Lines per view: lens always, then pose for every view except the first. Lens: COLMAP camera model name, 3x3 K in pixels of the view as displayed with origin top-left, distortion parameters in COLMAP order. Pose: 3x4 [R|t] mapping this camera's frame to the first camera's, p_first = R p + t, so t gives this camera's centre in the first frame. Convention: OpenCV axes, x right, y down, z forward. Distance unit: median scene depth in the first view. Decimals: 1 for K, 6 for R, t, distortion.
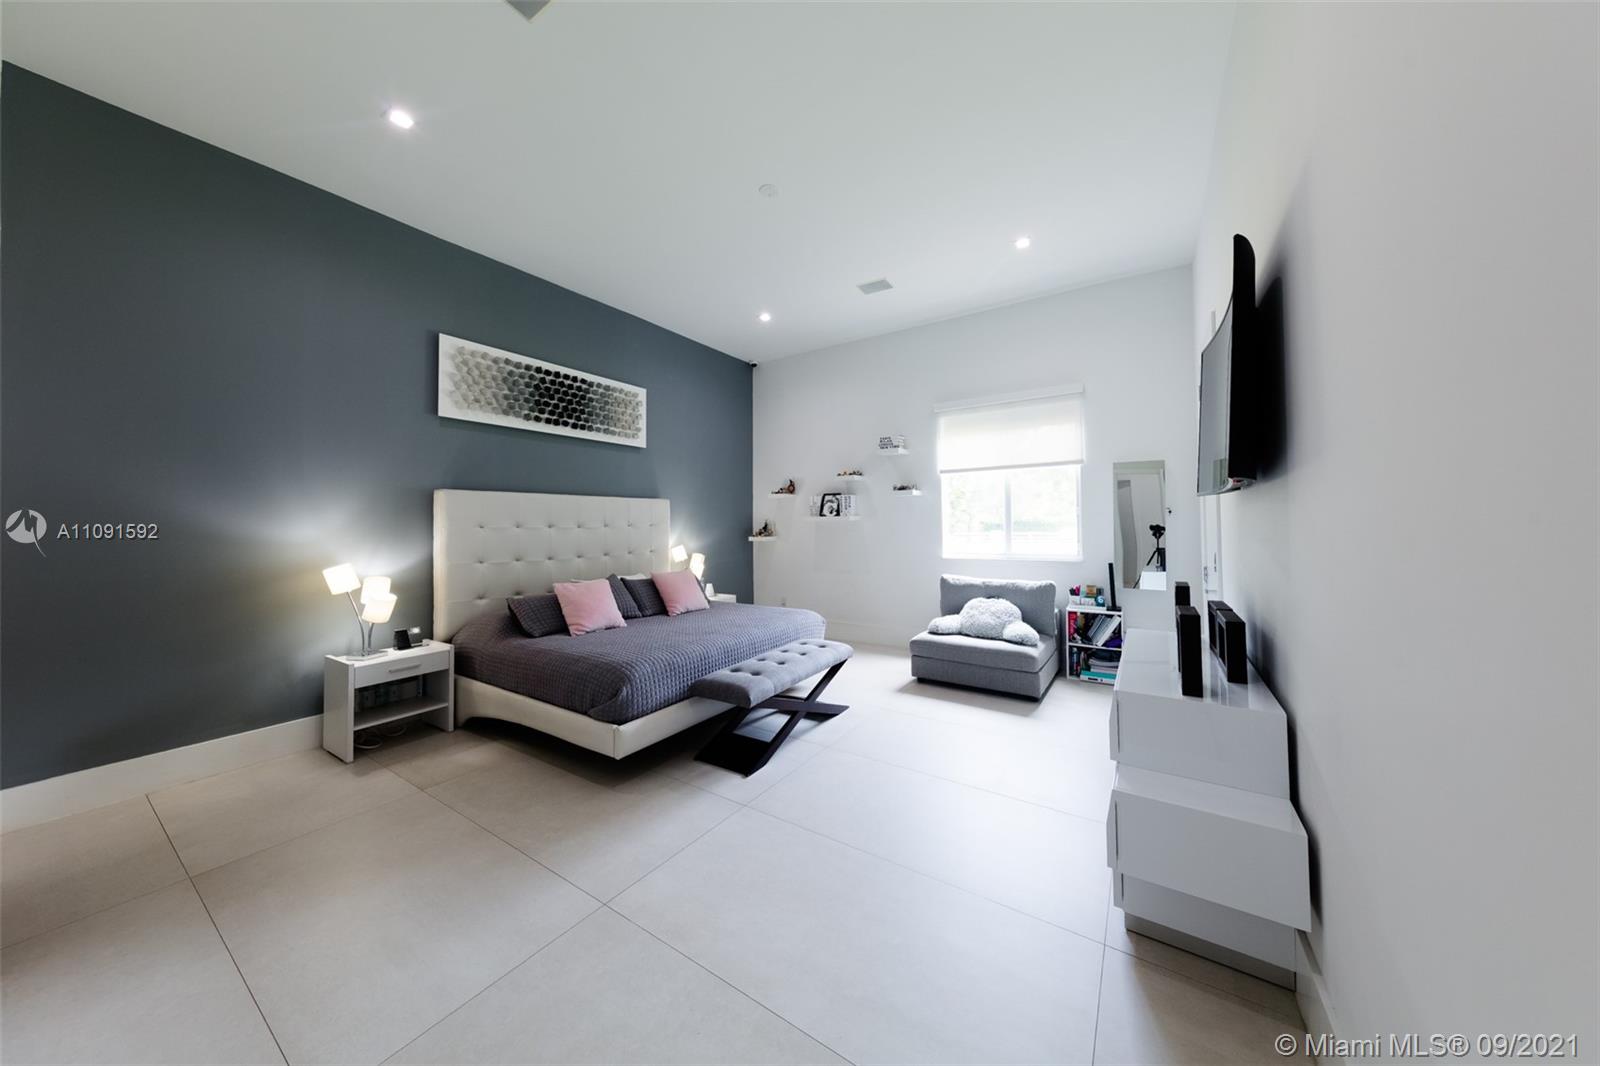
lens RADIAL K [[526.8, 0, 803.8], [0, 526.8, 521.4], [0, 0, 1]] dist [-0.000122, -0.000004]
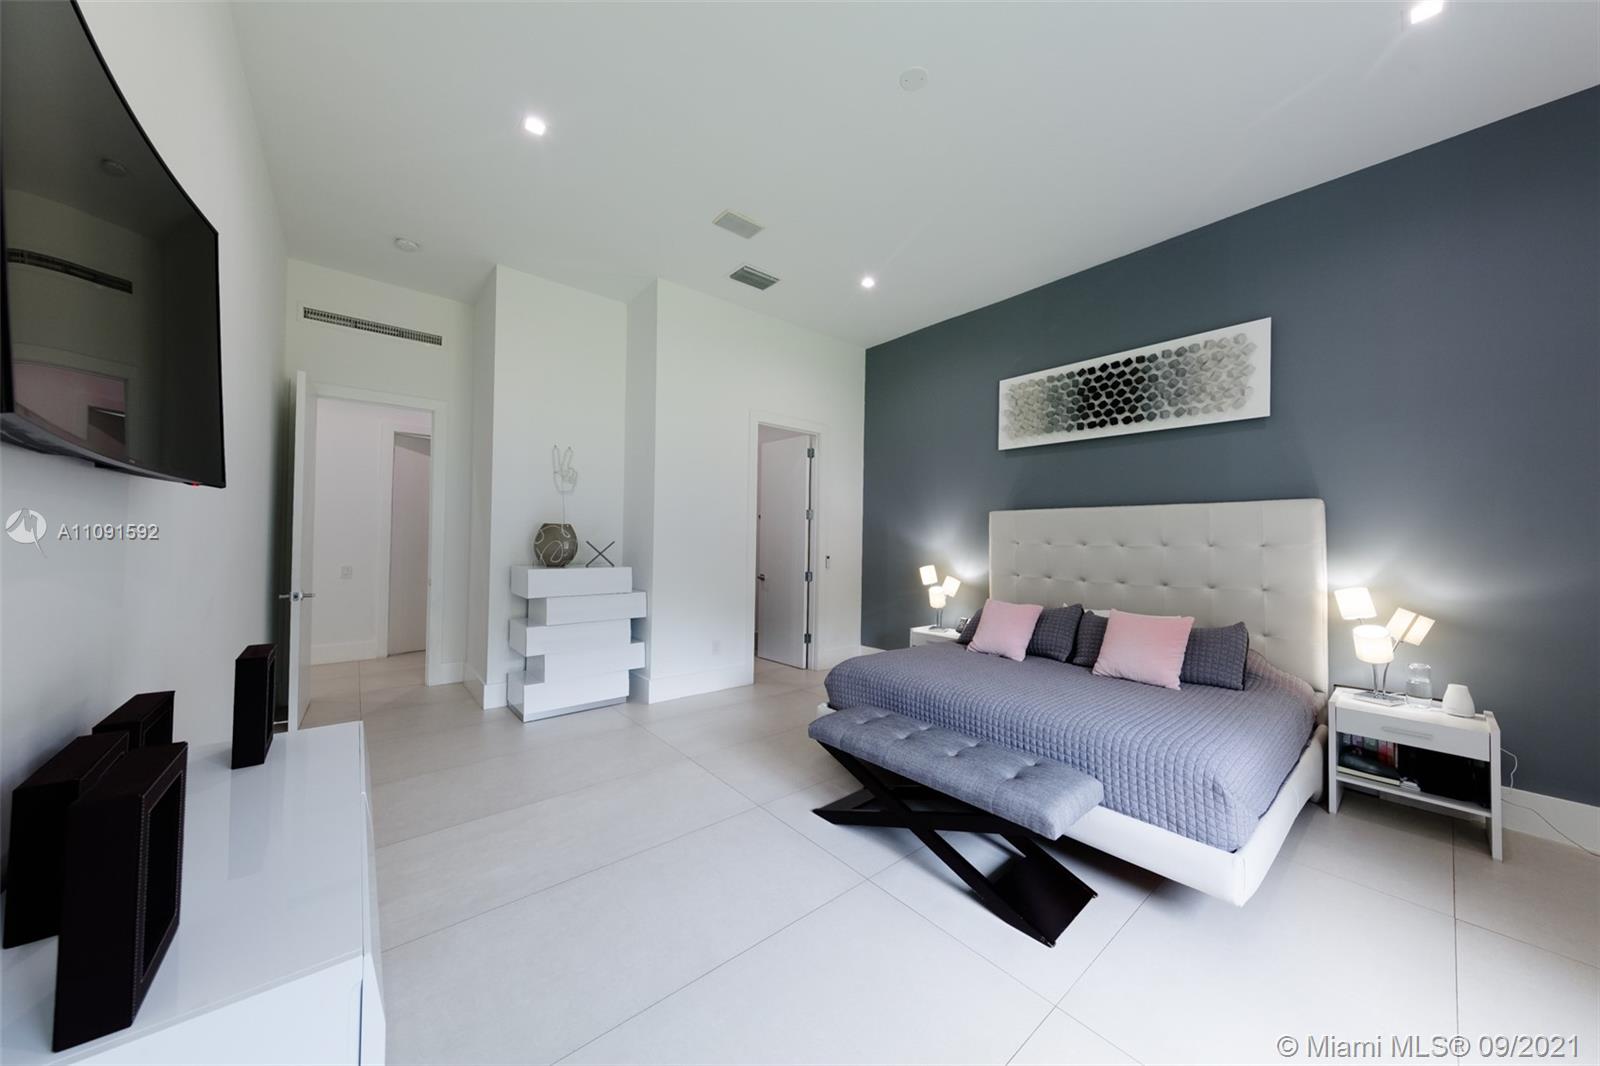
lens RADIAL K [[530.2, 0, 800.0], [0, 530.2, 533.0], [0, 0, 1]] dist [0.000030, 0.000008]
pose [[-0.283712, -0.012266, -0.958831, 0.497687], [-0.006557, 0.999920, -0.010852, 0.003602], [0.958887, 0.003209, -0.283769, 0.771335]]
